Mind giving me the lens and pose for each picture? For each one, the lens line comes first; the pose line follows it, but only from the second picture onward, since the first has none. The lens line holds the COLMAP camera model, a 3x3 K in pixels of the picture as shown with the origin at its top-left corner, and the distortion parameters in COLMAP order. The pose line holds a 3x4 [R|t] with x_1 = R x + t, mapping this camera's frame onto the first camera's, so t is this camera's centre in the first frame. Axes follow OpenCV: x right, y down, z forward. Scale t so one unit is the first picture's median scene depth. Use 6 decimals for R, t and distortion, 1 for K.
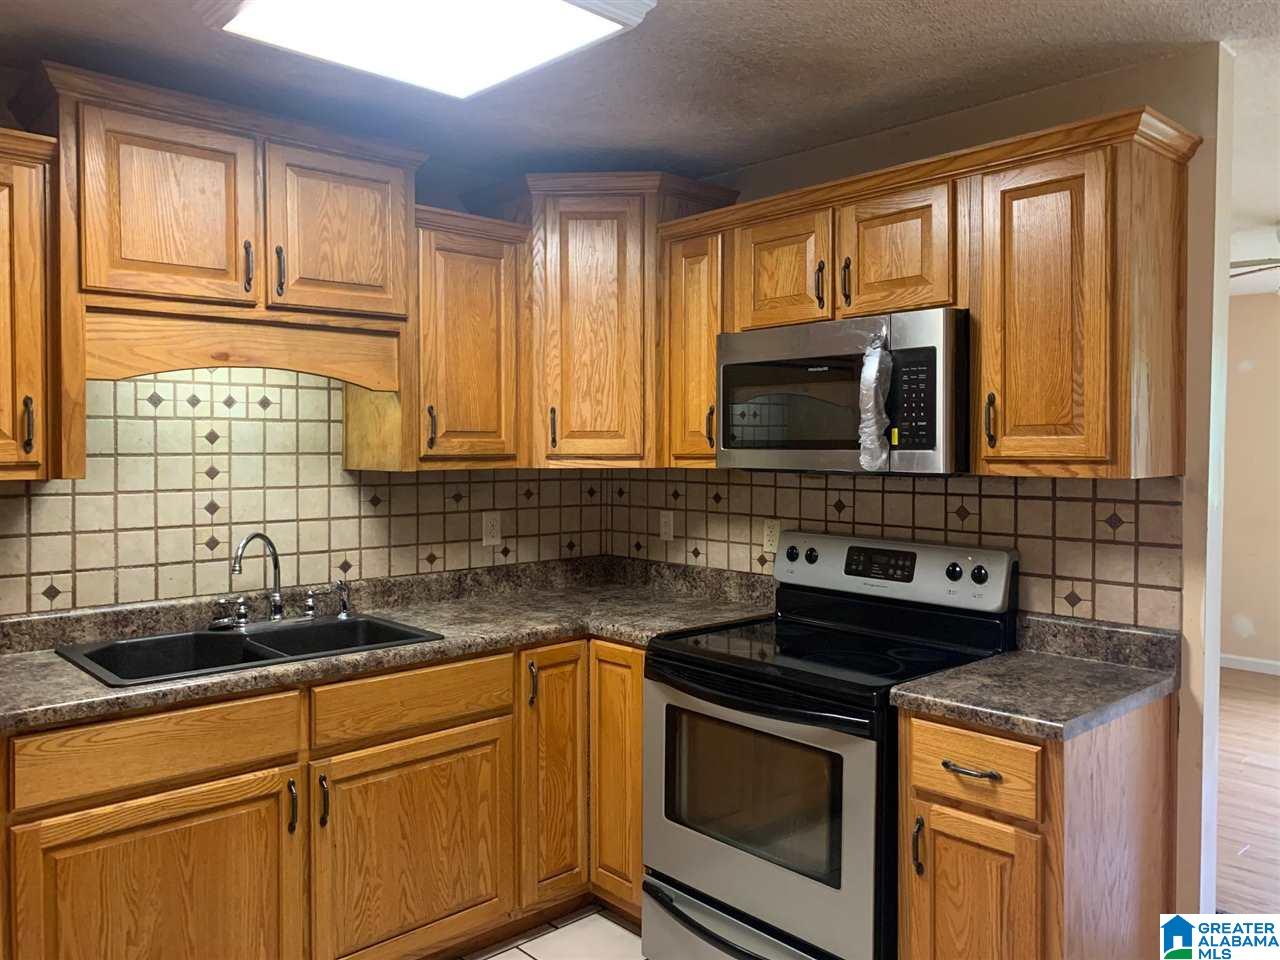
lens RADIAL K [[966.9, 0, 623.2], [0, 966.9, 459.8], [0, 0, 1]] dist [0.057659, -0.062834]
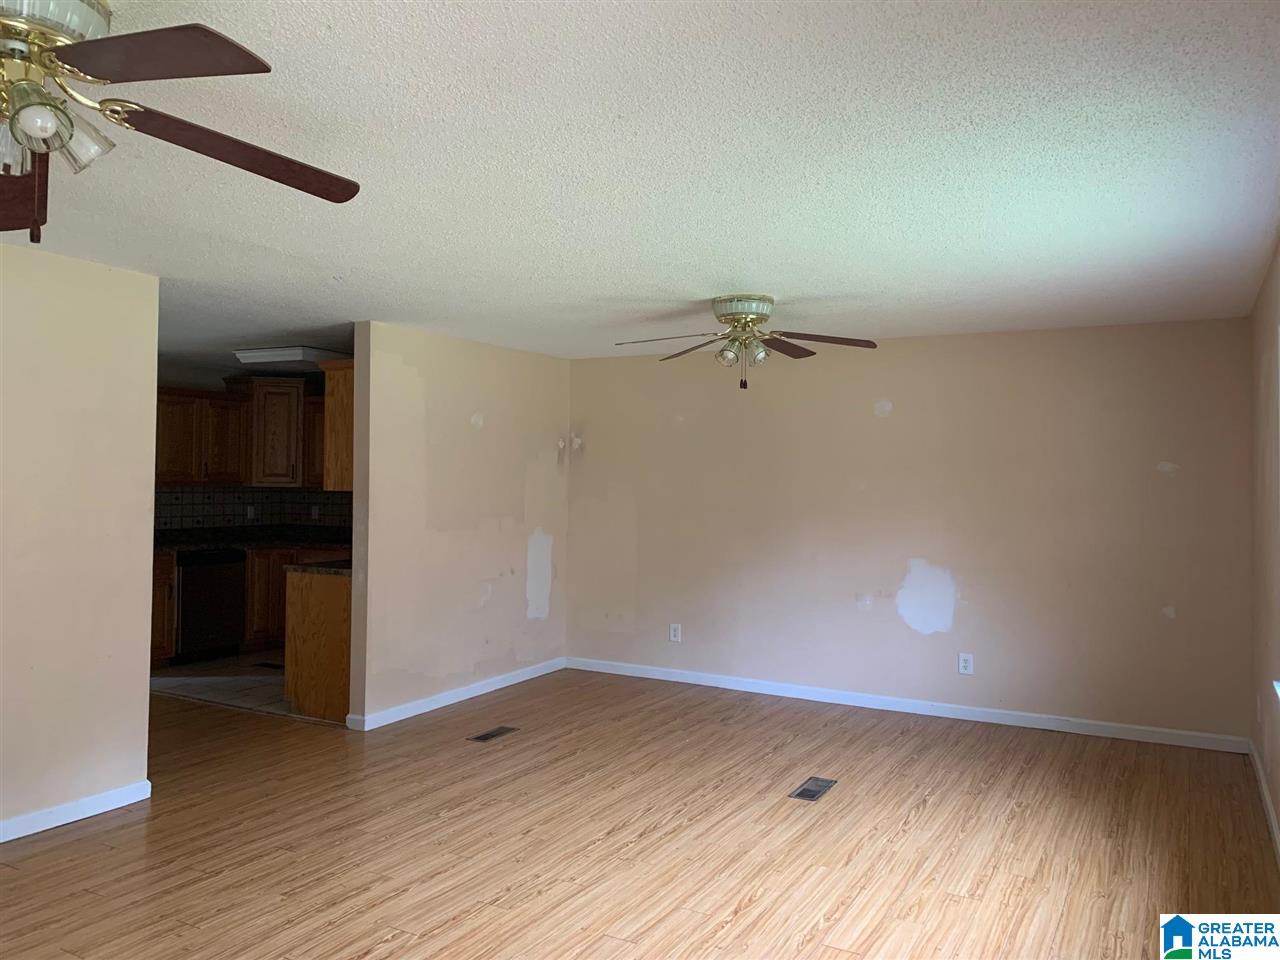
lens RADIAL K [[966.9, 0, 636.1], [0, 966.9, 477.3], [0, 0, 1]] dist [0.057659, -0.062834]
pose [[0.319060, 0.010769, -0.947673, 1.584735], [-0.022475, 0.999740, 0.003794, -0.028509], [0.947468, 0.020088, 0.319219, 0.606292]]
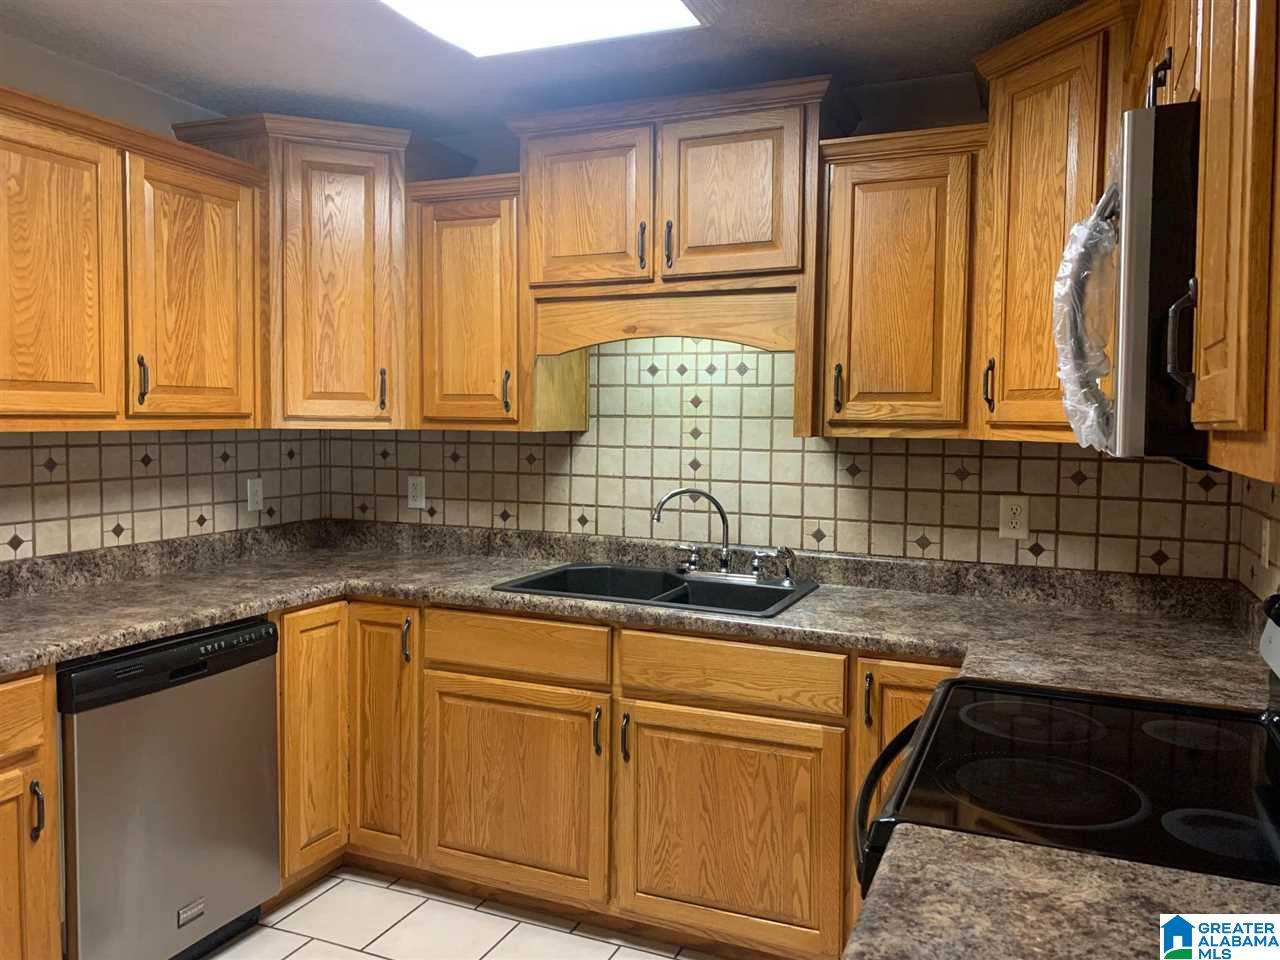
lens RADIAL K [[966.9, 0, 648.6], [0, 966.9, 469.4], [0, 0, 1]] dist [0.057659, -0.062834]
pose [[0.416391, 0.061656, -0.907093, 0.563187], [-0.022211, 0.998090, 0.057645, -0.008215], [0.908914, -0.003856, 0.416965, 0.491396]]
